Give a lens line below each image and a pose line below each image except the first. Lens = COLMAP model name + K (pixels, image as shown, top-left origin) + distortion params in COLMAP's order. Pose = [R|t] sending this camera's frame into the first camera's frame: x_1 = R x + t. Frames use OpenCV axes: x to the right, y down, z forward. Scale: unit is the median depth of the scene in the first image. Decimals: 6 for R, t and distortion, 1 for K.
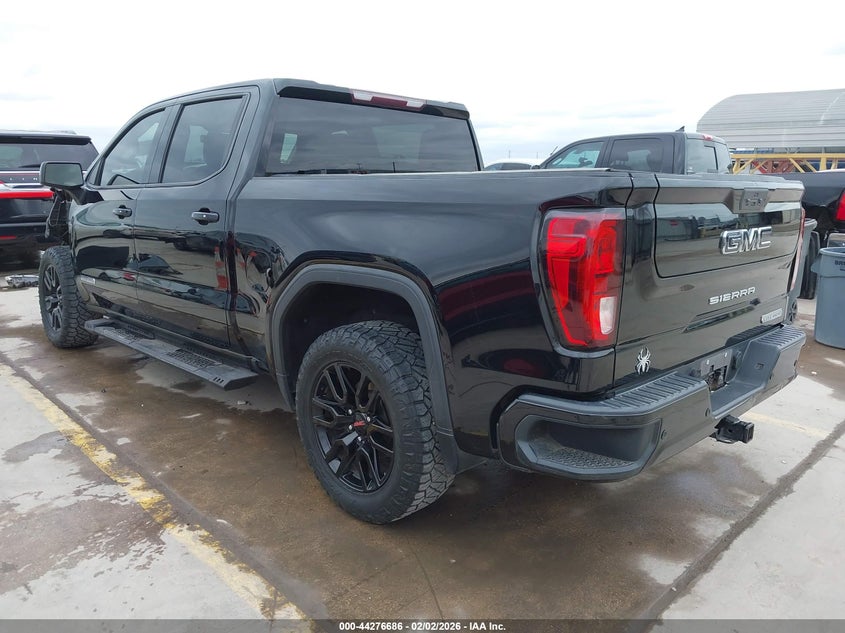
lens RADIAL K [[675.0, 0, 427.0], [0, 675.0, 316.4], [0, 0, 1]] dist [0.006355, 0.004239]
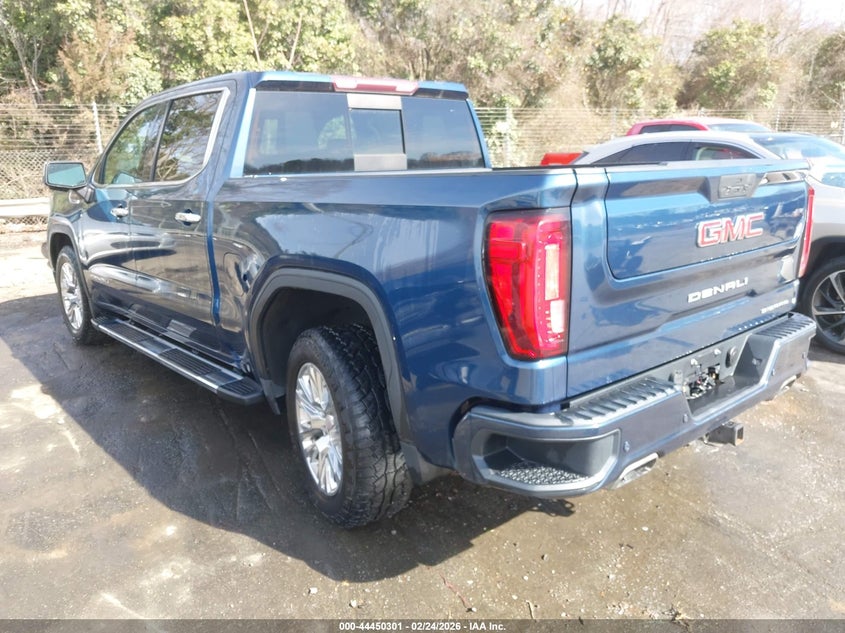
lens RADIAL K [[675.0, 0, 427.0], [0, 675.0, 316.4], [0, 0, 1]] dist [0.006355, 0.004239]
pose [[0.996377, -0.031154, -0.079132, 0.141017], [0.033945, 0.998839, 0.034173, -0.043559], [0.077976, -0.036735, 0.996278, 0.052185]]
